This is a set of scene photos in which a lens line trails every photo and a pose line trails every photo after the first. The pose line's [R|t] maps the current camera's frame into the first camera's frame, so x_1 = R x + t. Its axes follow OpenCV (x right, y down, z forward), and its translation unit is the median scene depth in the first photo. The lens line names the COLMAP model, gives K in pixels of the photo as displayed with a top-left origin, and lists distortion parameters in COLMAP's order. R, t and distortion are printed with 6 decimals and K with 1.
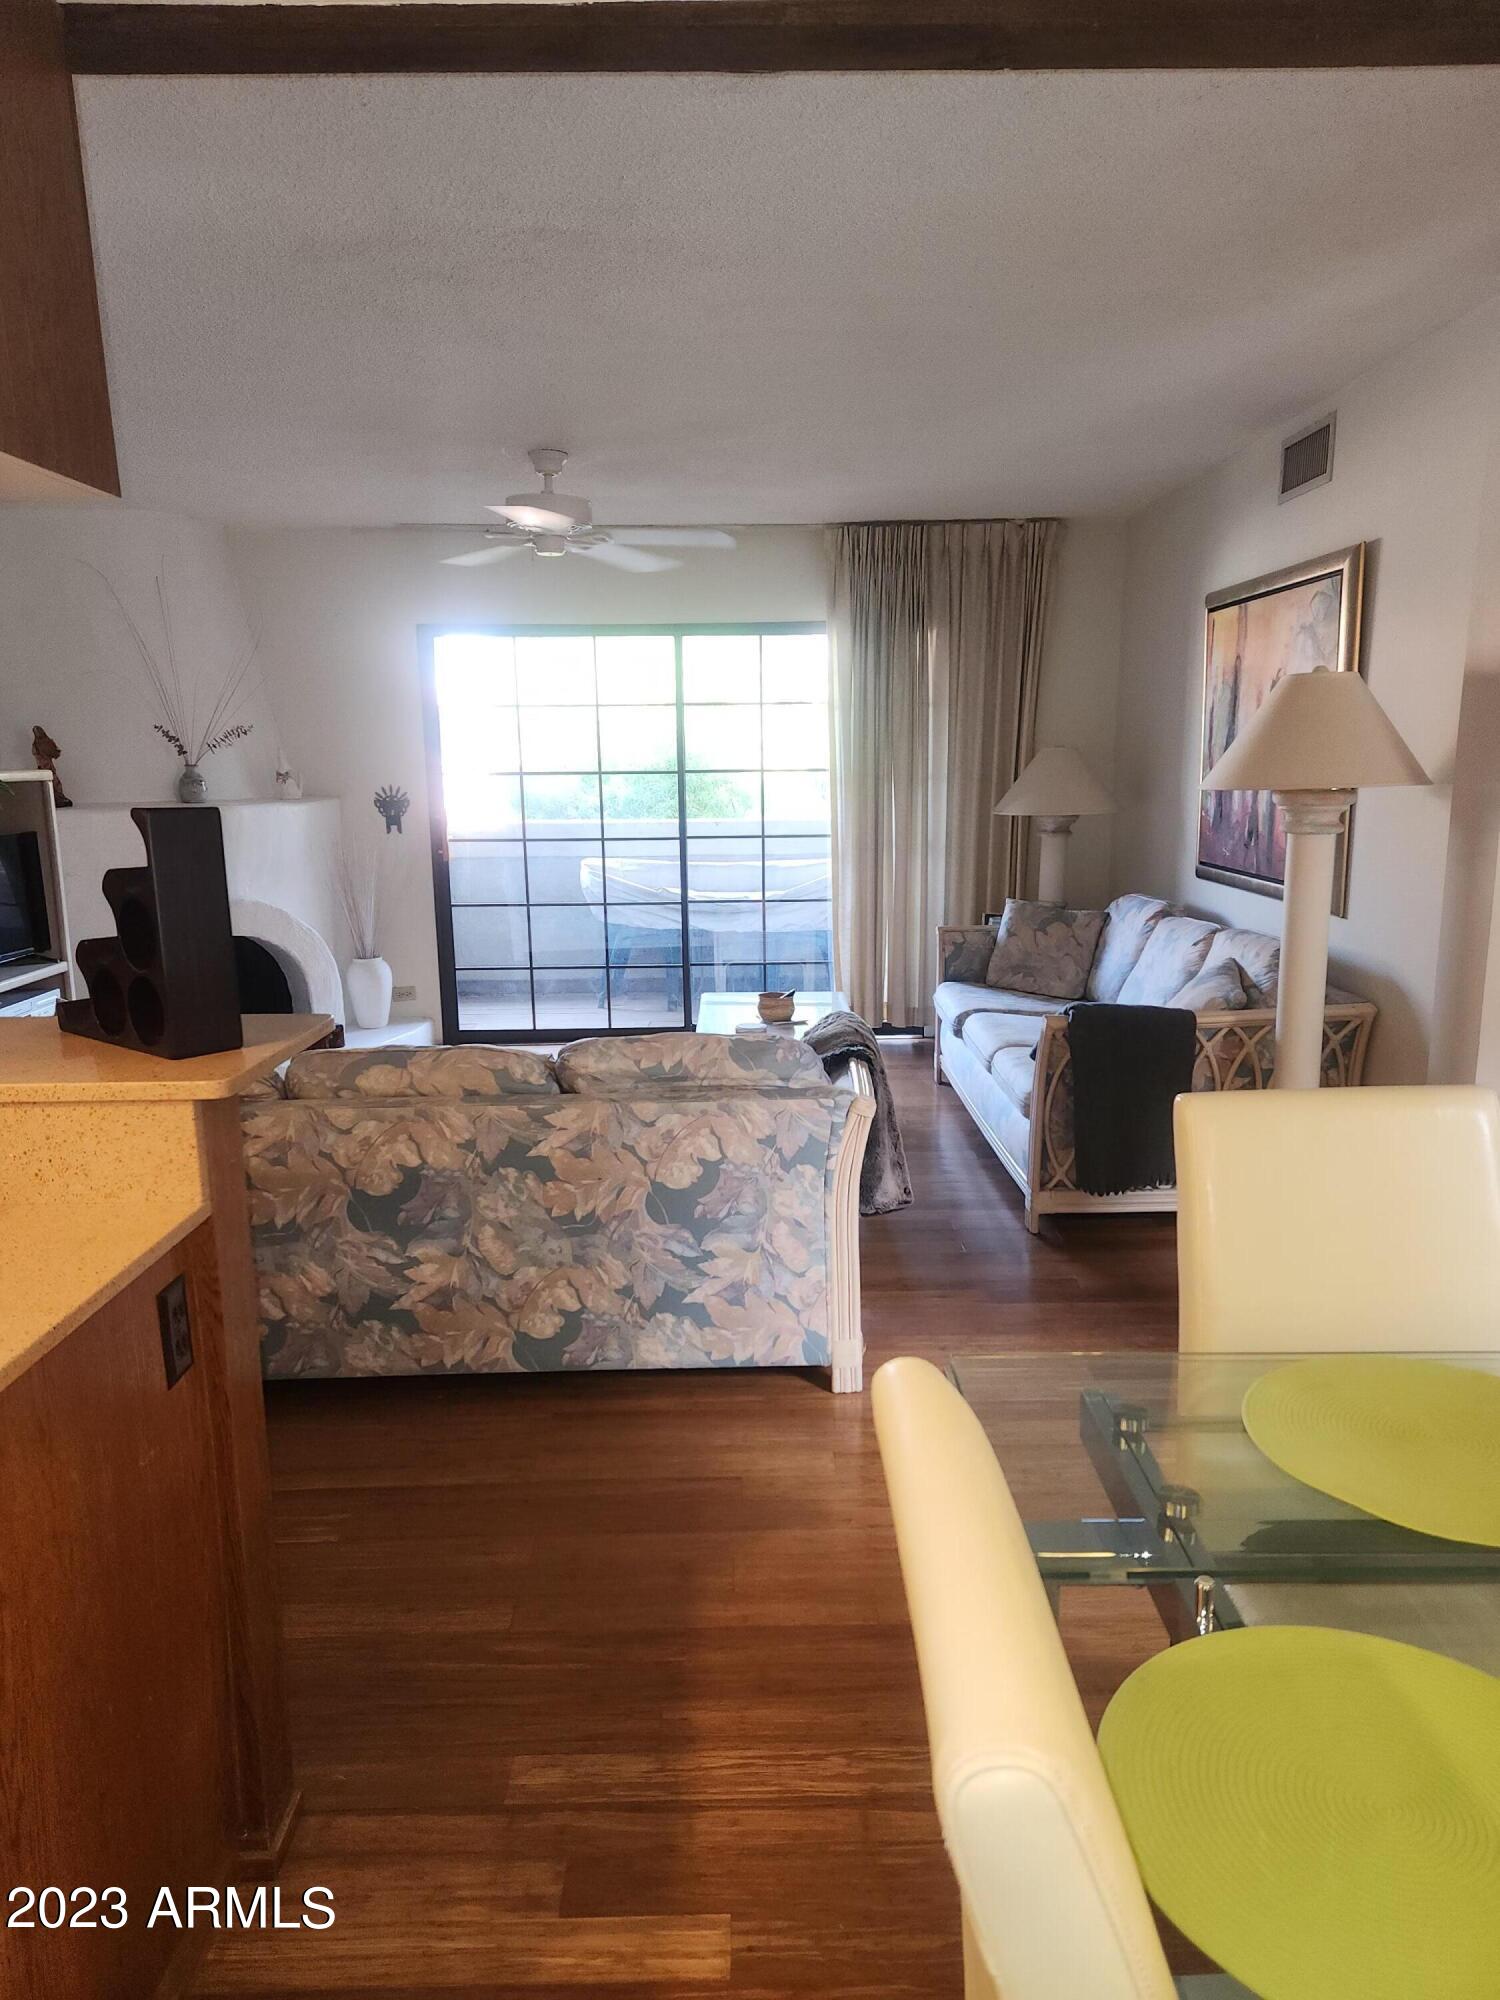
lens RADIAL K [[1323.8, 0, 772.8], [0, 1323.8, 1032.6], [0, 0, 1]] dist [0.052143, -0.026508]
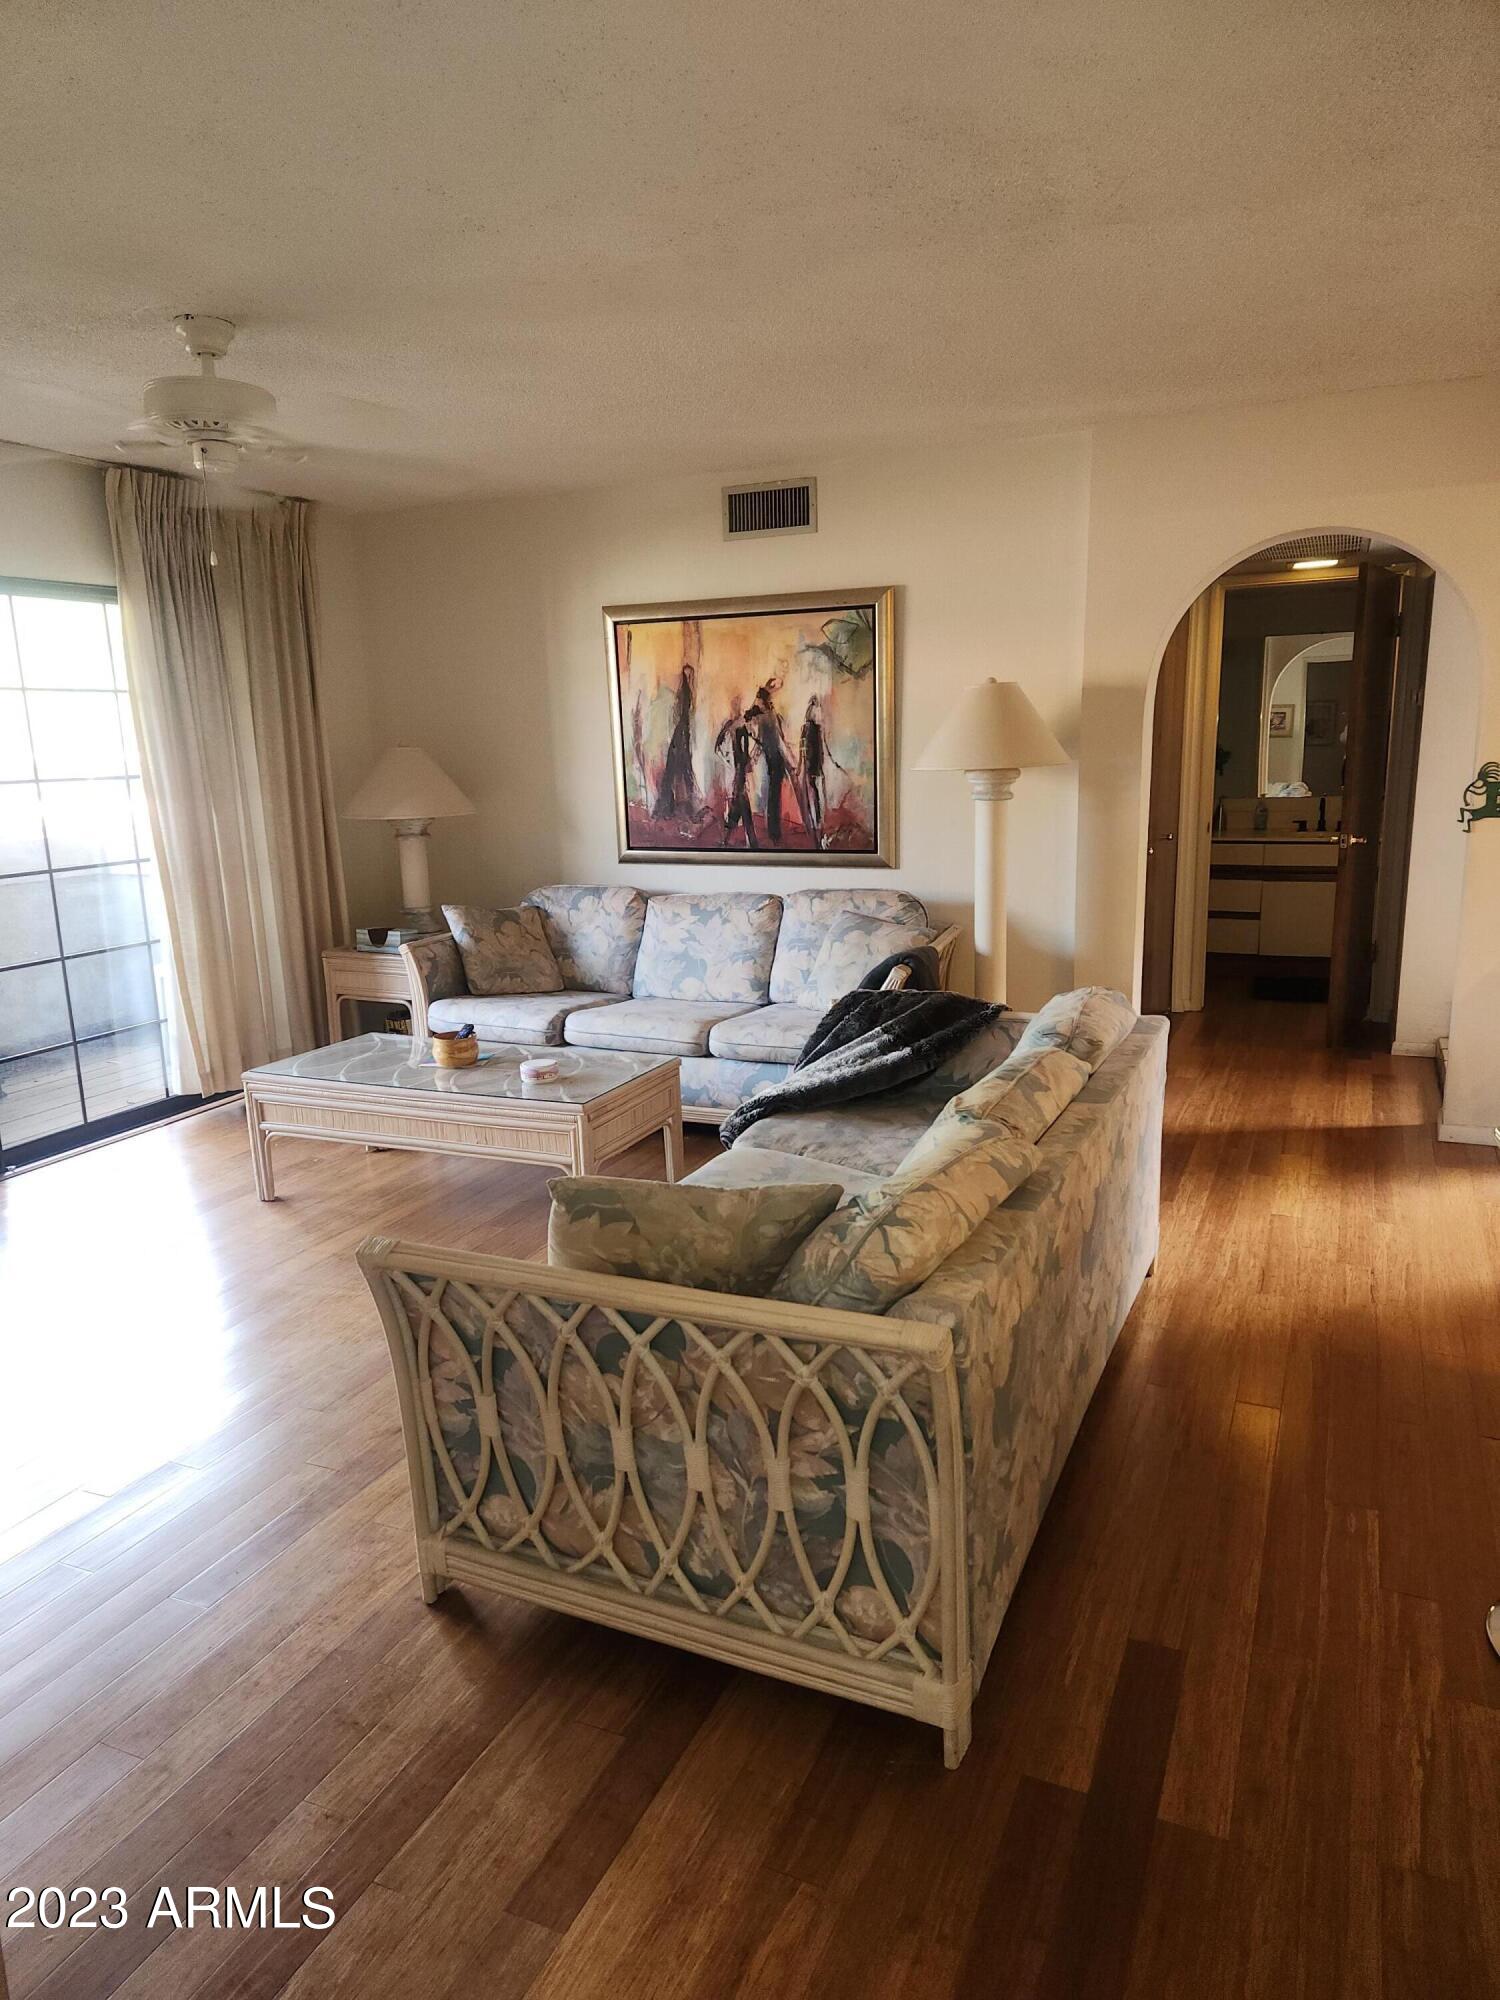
lens RADIAL K [[1323.8, 0, 749.5], [0, 1323.8, 1017.2], [0, 0, 1]] dist [0.052143, -0.026508]
pose [[0.432673, -0.182771, 0.882830, -0.561853], [0.203076, 0.973827, 0.102083, -0.073396], [-0.878381, 0.135113, 0.458465, 0.372180]]
